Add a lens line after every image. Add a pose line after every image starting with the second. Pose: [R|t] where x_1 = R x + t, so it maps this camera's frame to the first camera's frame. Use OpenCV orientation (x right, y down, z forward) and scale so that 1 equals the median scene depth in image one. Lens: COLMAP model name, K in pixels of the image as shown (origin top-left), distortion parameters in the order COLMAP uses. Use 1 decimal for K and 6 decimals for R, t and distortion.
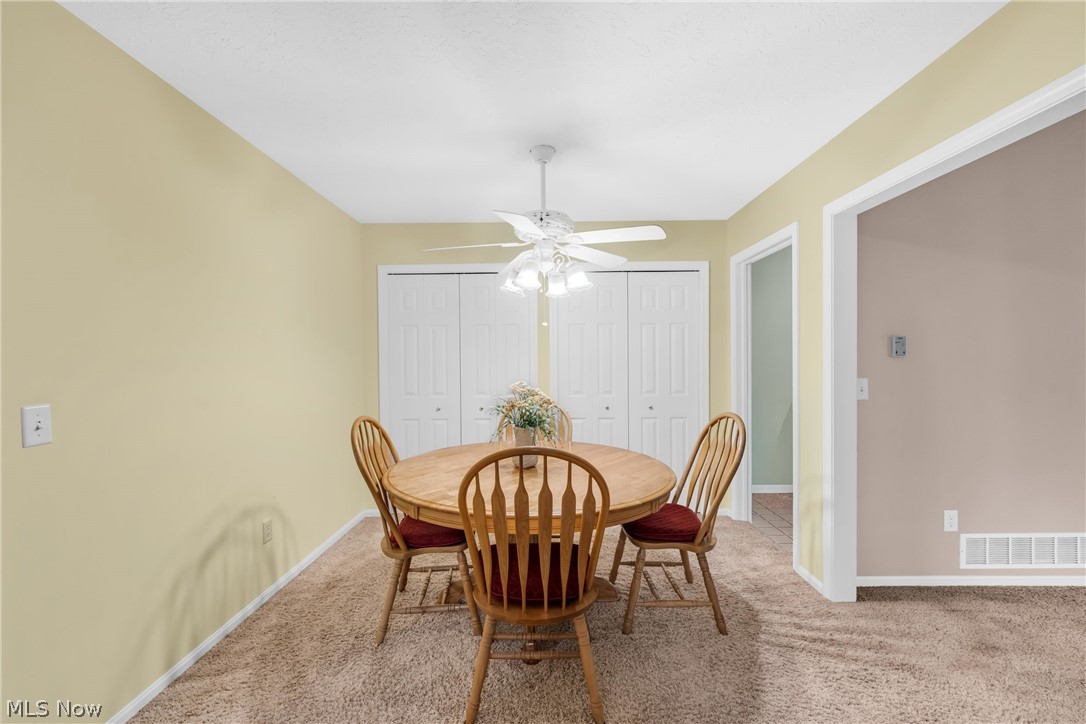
lens RADIAL K [[445.8, 0, 540.8], [0, 445.8, 365.6], [0, 0, 1]] dist [0.006175, -0.000086]
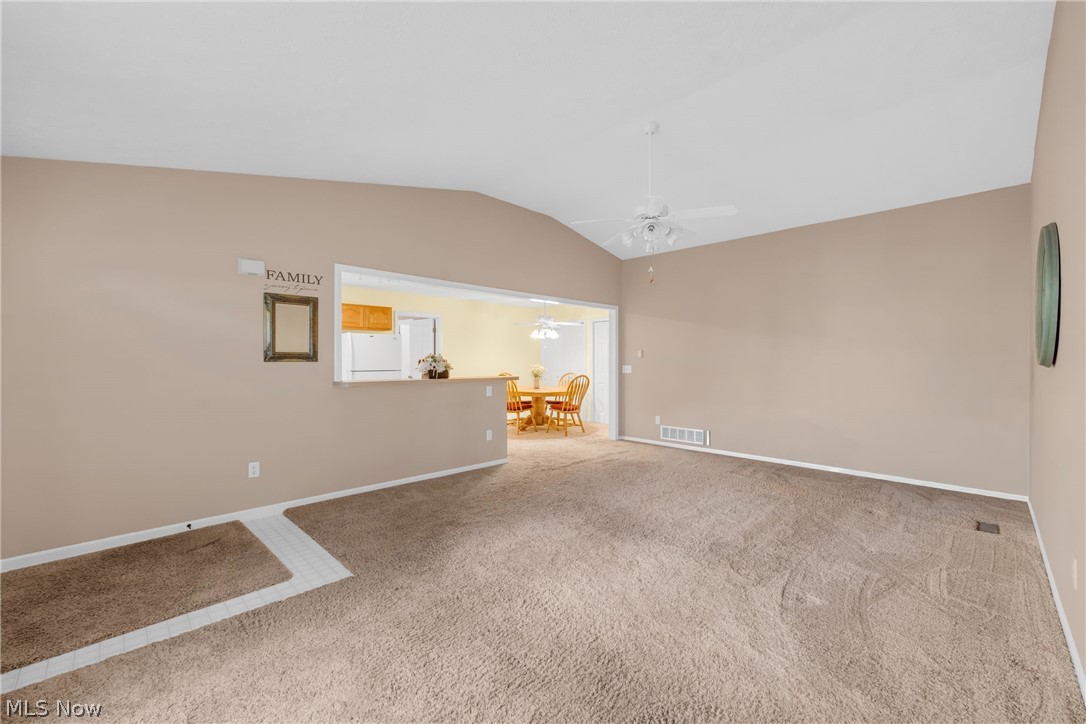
lens RADIAL K [[445.8, 0, 540.6], [0, 445.8, 363.0], [0, 0, 1]] dist [0.006175, -0.000086]
pose [[0.713880, 0.009846, -0.700198, 2.248463], [-0.011700, 0.999929, 0.002132, 0.015636], [0.700170, 0.006670, 0.713945, -1.341125]]
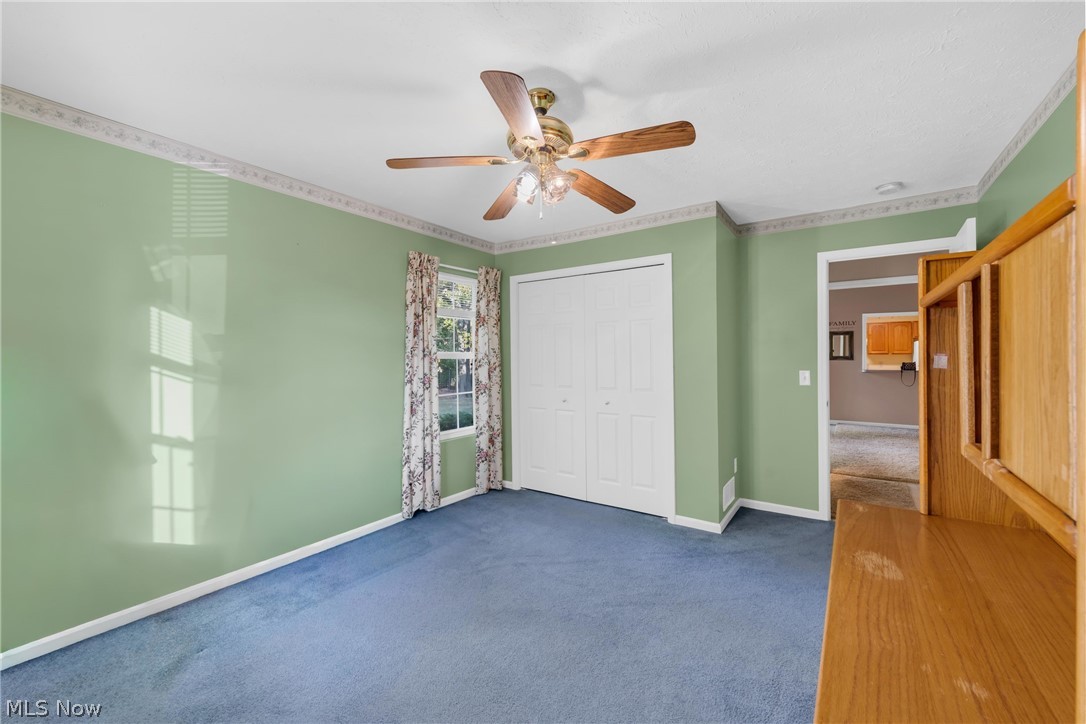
lens RADIAL K [[445.8, 0, 541.4], [0, 445.8, 361.1], [0, 0, 1]] dist [0.006175, -0.000086]
pose [[-0.566858, 0.011146, -0.823740, 4.396474], [0.001028, 0.999917, 0.012822, -0.011461], [0.823815, 0.006422, -0.566822, -0.880538]]
